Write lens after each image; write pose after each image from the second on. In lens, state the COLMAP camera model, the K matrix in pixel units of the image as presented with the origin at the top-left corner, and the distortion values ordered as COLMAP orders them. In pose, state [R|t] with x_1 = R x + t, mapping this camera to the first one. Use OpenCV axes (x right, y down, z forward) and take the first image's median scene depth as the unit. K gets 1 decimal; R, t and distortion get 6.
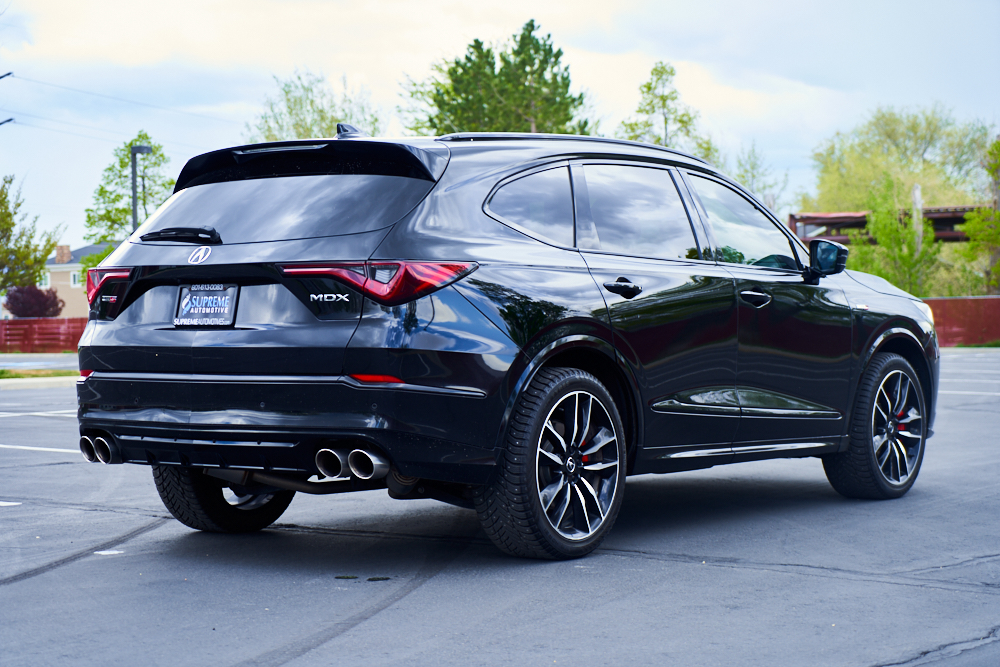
lens RADIAL K [[2058.3, 0, 499.8], [0, 2058.3, 334.9], [0, 0, 1]] dist [-0.016995, 0.000000]
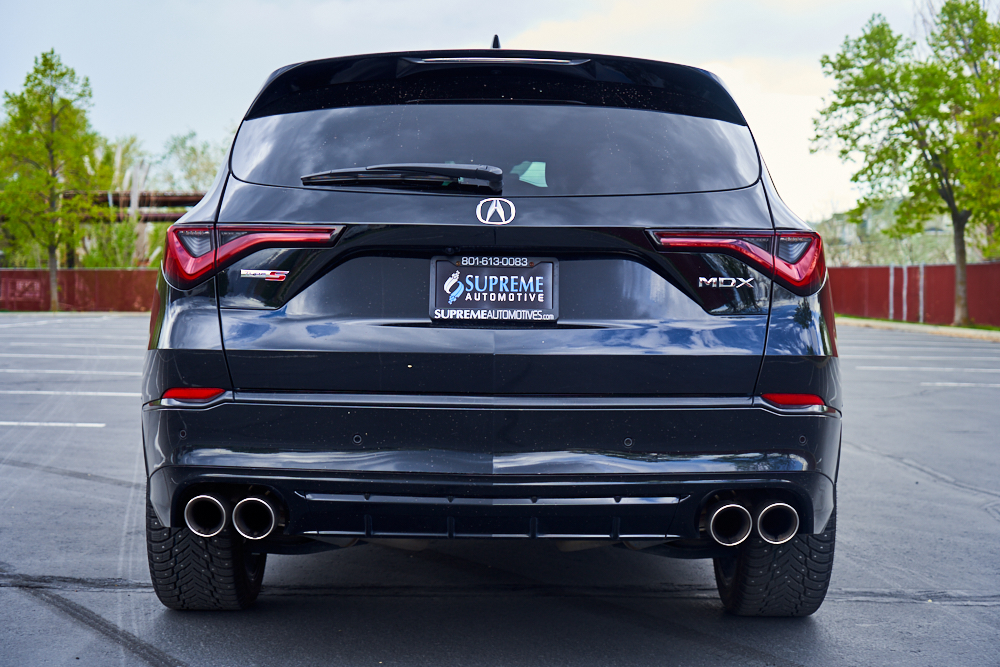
lens RADIAL K [[2132.2, 0, 500.1], [0, 2132.2, 328.3], [0, 0, 1]] dist [-0.548059, 0.000000]
pose [[0.802439, 0.011487, 0.596623, -0.536892], [-0.009096, 0.999934, -0.007019, 0.002447], [-0.596664, 0.000205, 0.802491, 0.462376]]
